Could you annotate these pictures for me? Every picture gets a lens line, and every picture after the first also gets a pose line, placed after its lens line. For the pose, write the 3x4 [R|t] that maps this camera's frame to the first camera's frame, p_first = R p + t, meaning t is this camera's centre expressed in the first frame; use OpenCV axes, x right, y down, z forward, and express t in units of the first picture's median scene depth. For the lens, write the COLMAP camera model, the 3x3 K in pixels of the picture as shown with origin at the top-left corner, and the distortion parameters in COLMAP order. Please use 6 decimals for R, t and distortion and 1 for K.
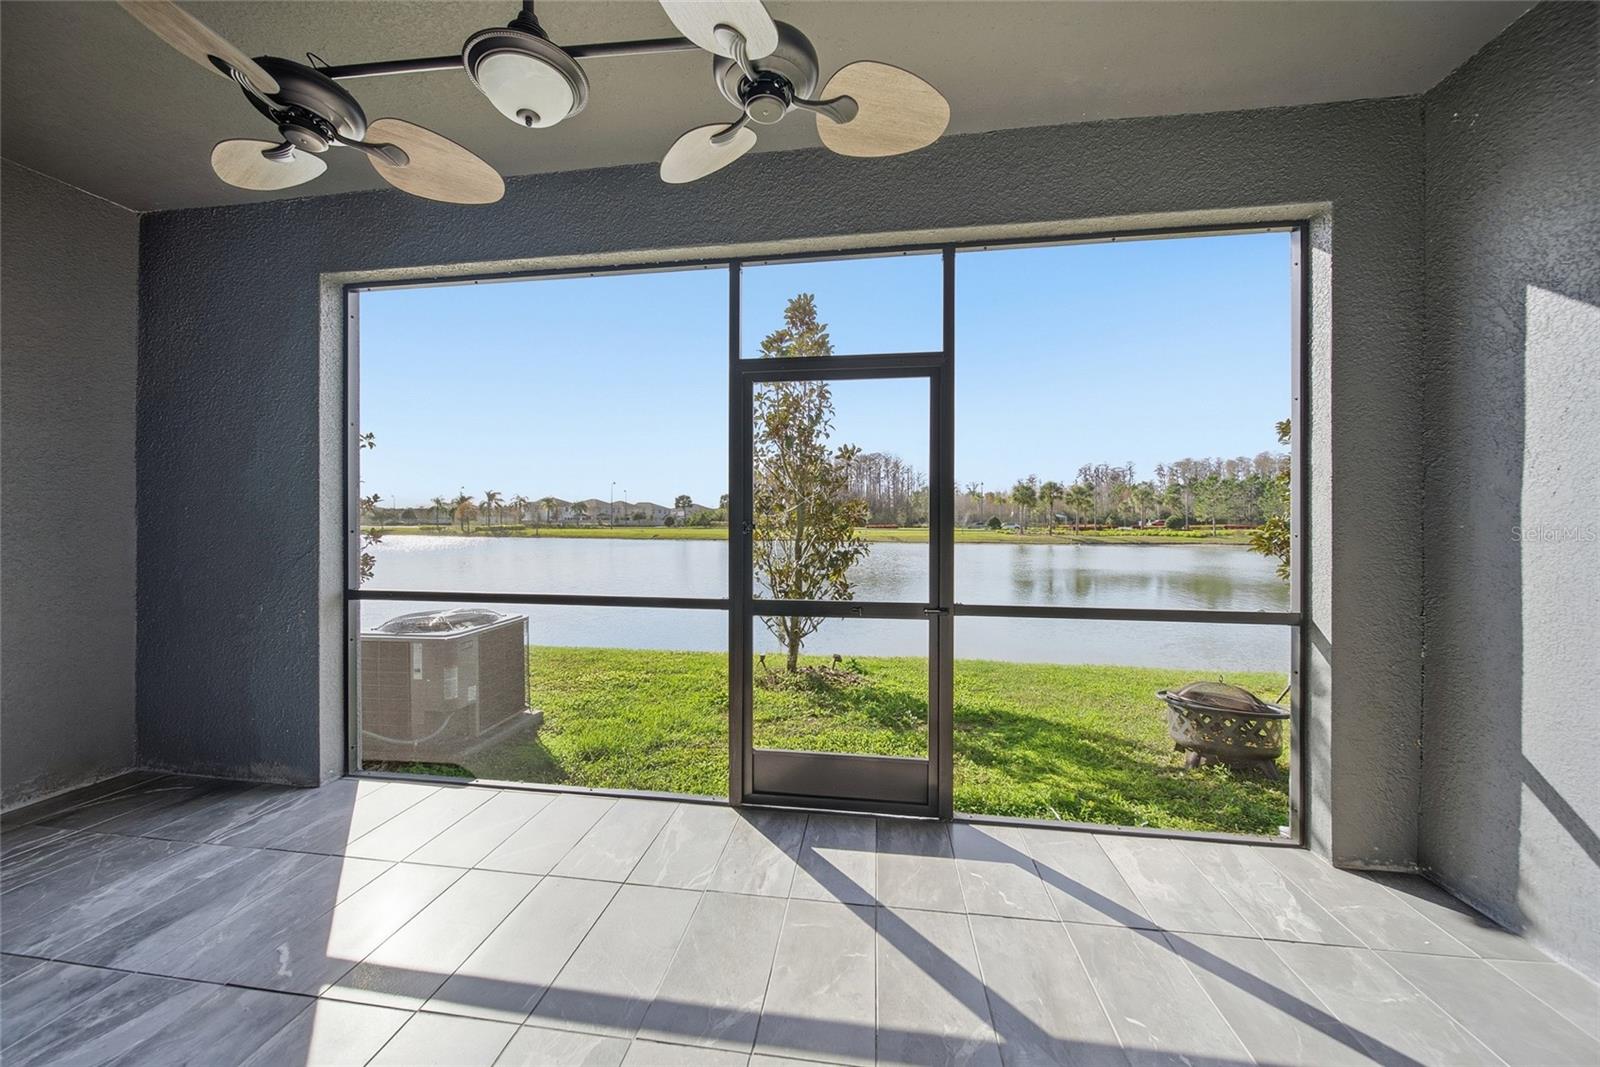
lens RADIAL K [[570.0, 0, 801.3], [0, 570.0, 529.6], [0, 0, 1]] dist [-0.000279, -0.001410]
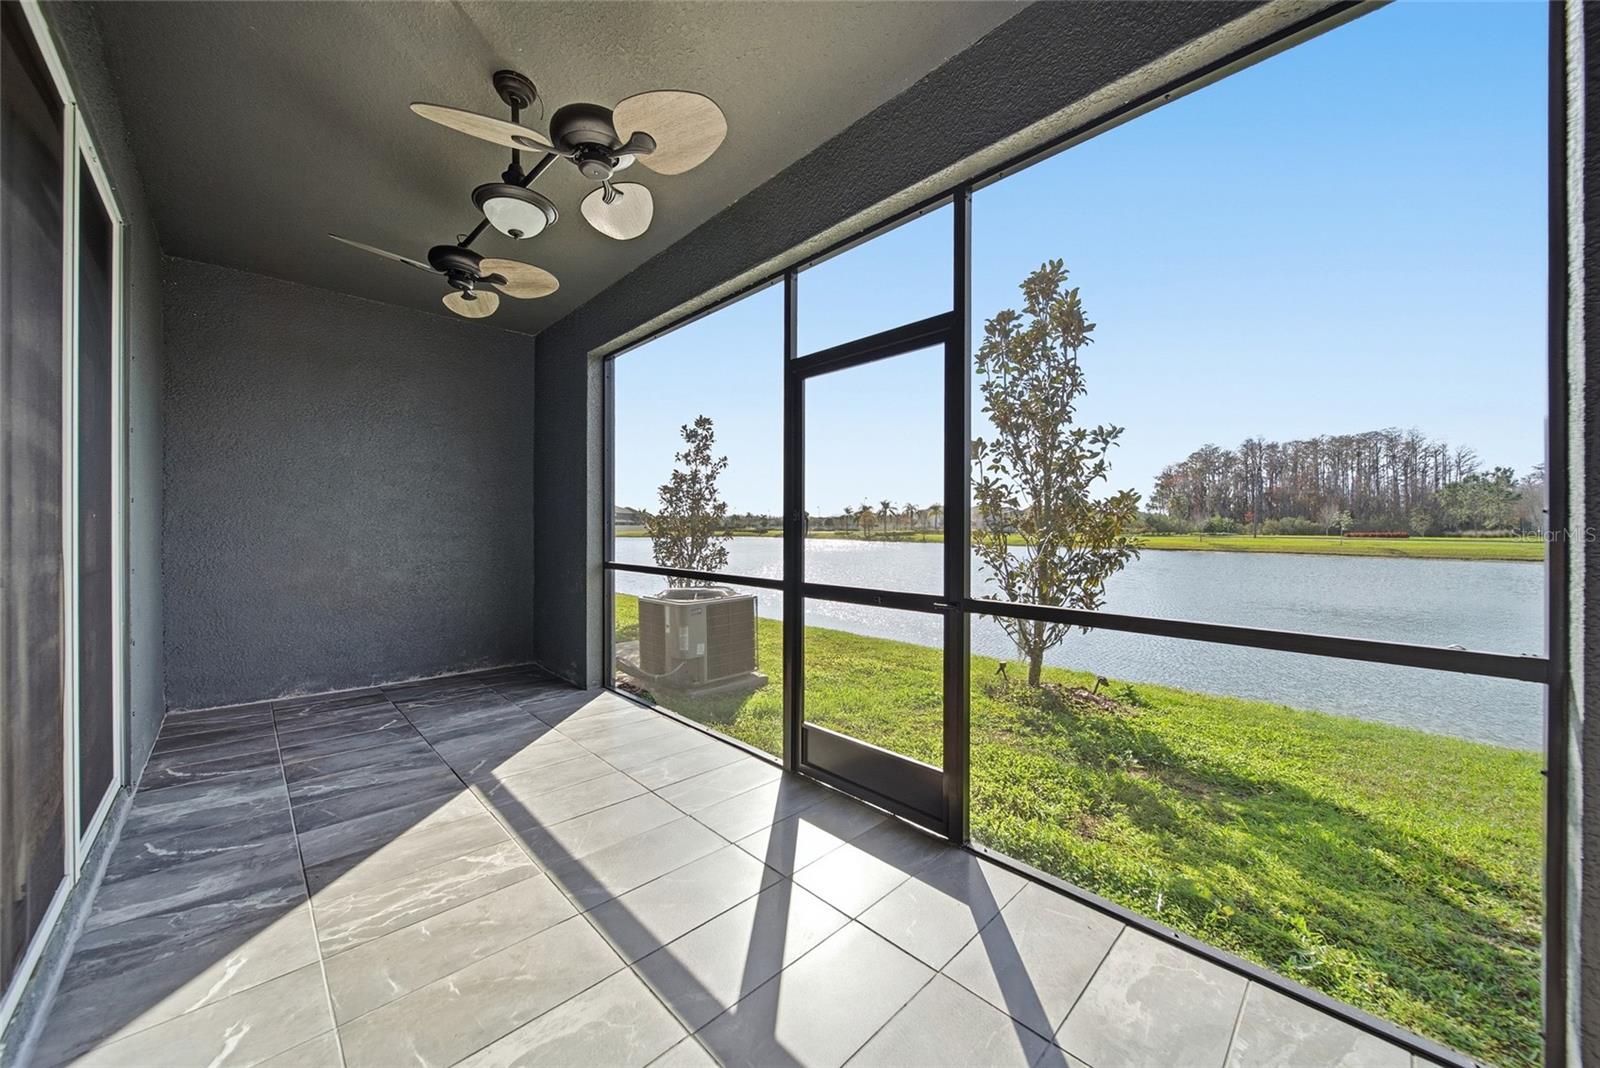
lens RADIAL K [[570.0, 0, 798.3], [0, 570.0, 533.3], [0, 0, 1]] dist [-0.000279, -0.001410]
pose [[0.790241, 0.005645, -0.612770, 0.432021], [-0.008637, 0.999961, -0.001926, 0.025414], [0.612736, 0.006815, 0.790259, 0.113635]]
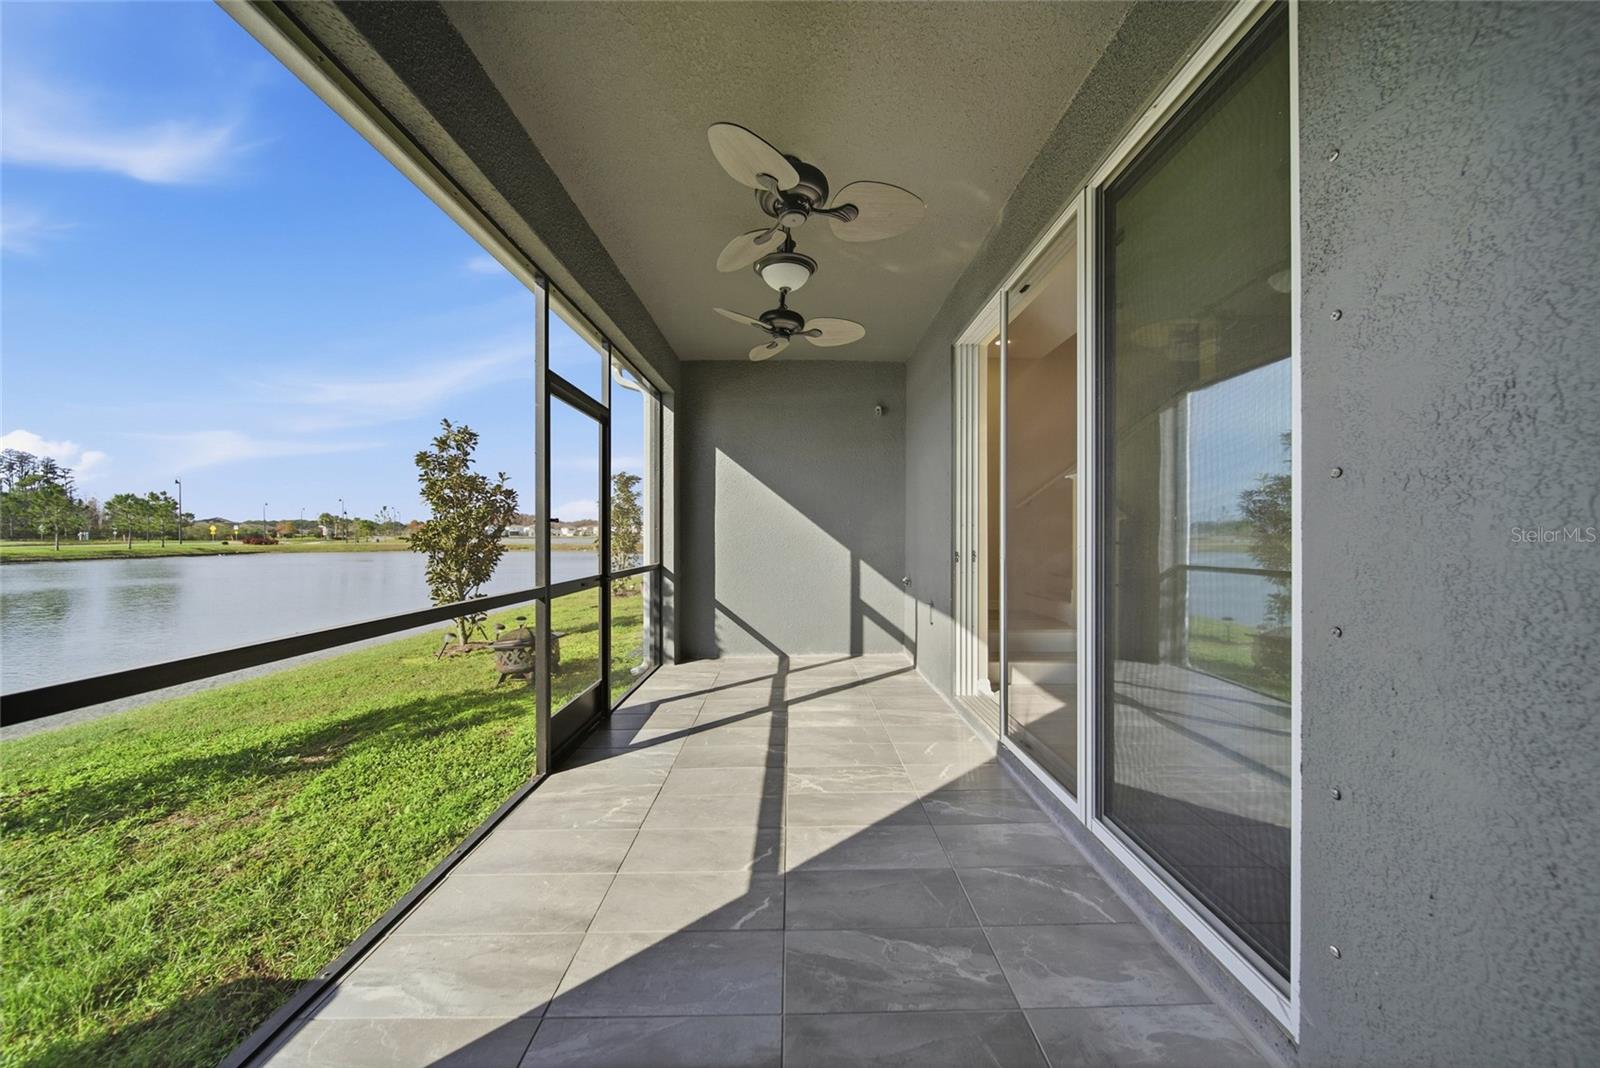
lens RADIAL K [[570.0, 0, 791.8], [0, 570.0, 529.0], [0, 0, 1]] dist [-0.000279, -0.001410]
pose [[-0.132159, 0.005740, 0.991212, -0.967764], [-0.001134, 0.999982, -0.005942, 0.016966], [-0.991228, -0.001910, -0.132150, 0.520064]]
